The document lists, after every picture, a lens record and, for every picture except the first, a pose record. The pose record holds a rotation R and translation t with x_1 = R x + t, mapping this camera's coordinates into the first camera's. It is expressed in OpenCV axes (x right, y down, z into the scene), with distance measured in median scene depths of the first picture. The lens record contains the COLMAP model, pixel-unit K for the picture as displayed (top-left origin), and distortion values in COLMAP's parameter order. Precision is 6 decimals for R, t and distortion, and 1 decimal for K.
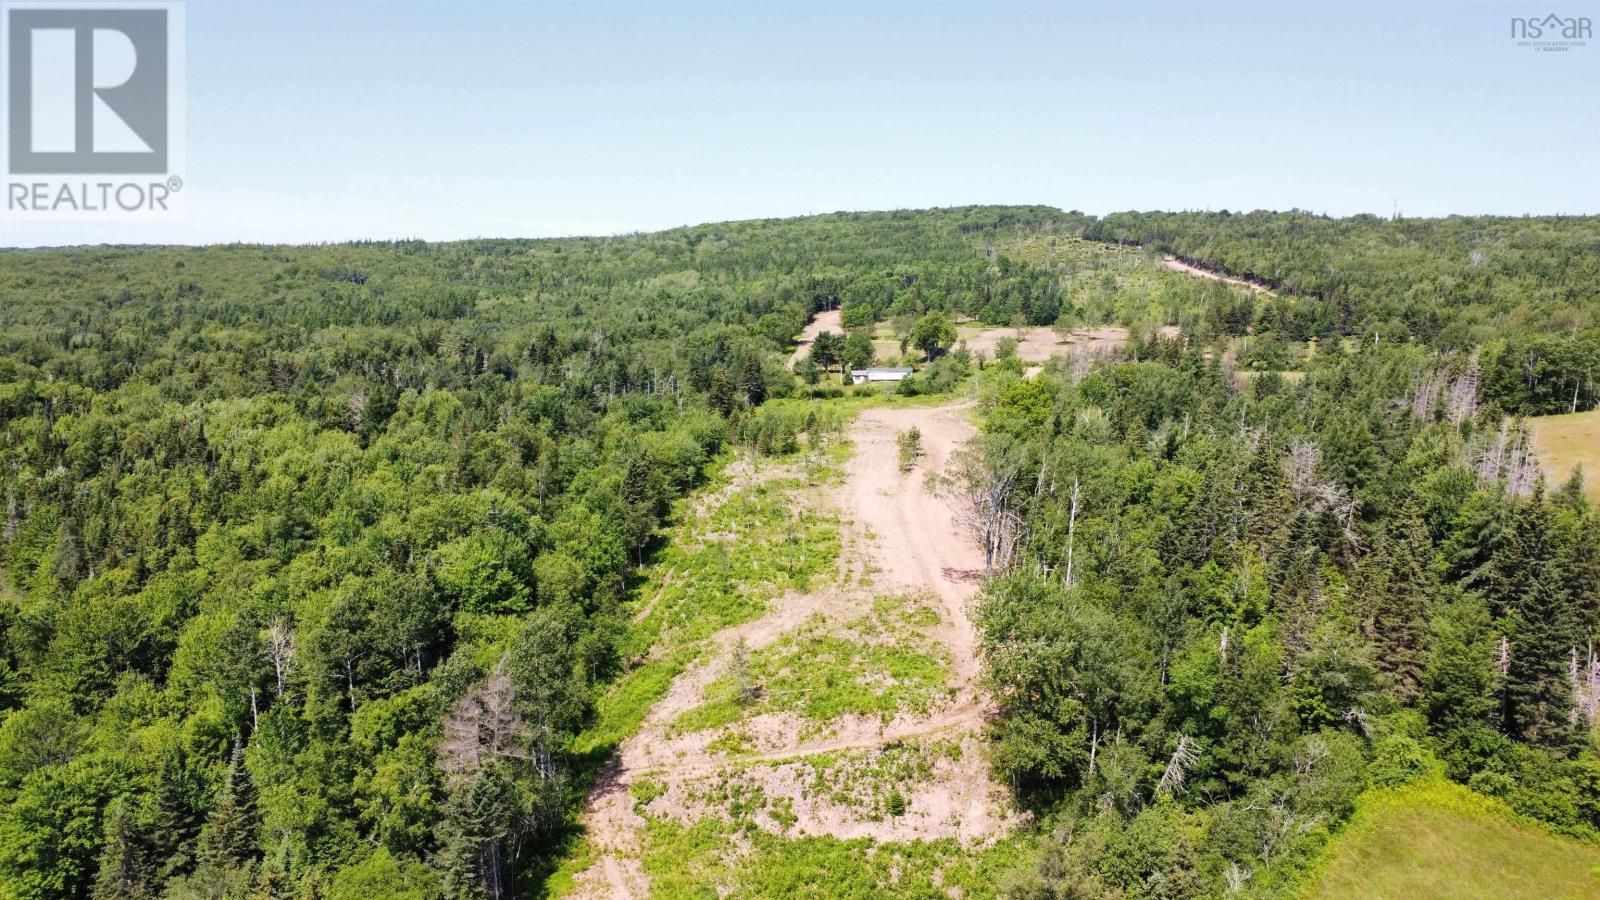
lens RADIAL K [[1186.5, 0, 812.2], [0, 1186.5, 447.8], [0, 0, 1]] dist [-0.229787, 0.437942]
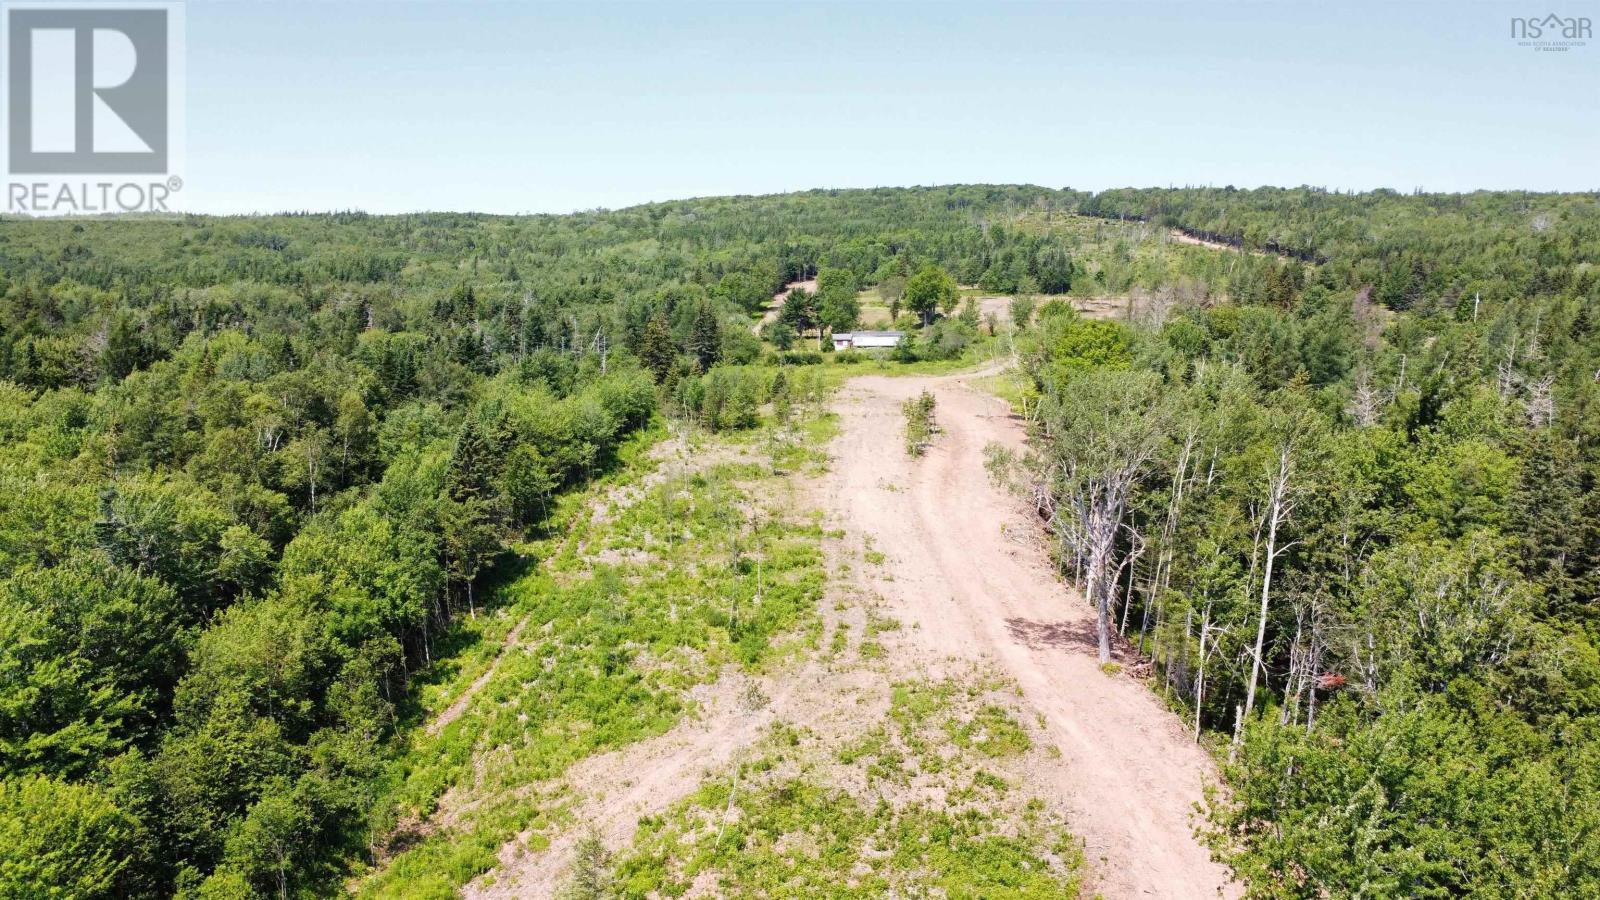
lens RADIAL K [[1186.5, 0, 812.2], [0, 1186.5, 447.8], [0, 0, 1]] dist [-0.229787, 0.437942]
pose [[0.999737, 0.005234, 0.022337, 0.002306], [-0.005329, 0.999977, 0.004186, 0.008474], [-0.022314, -0.004304, 0.999742, 0.204693]]
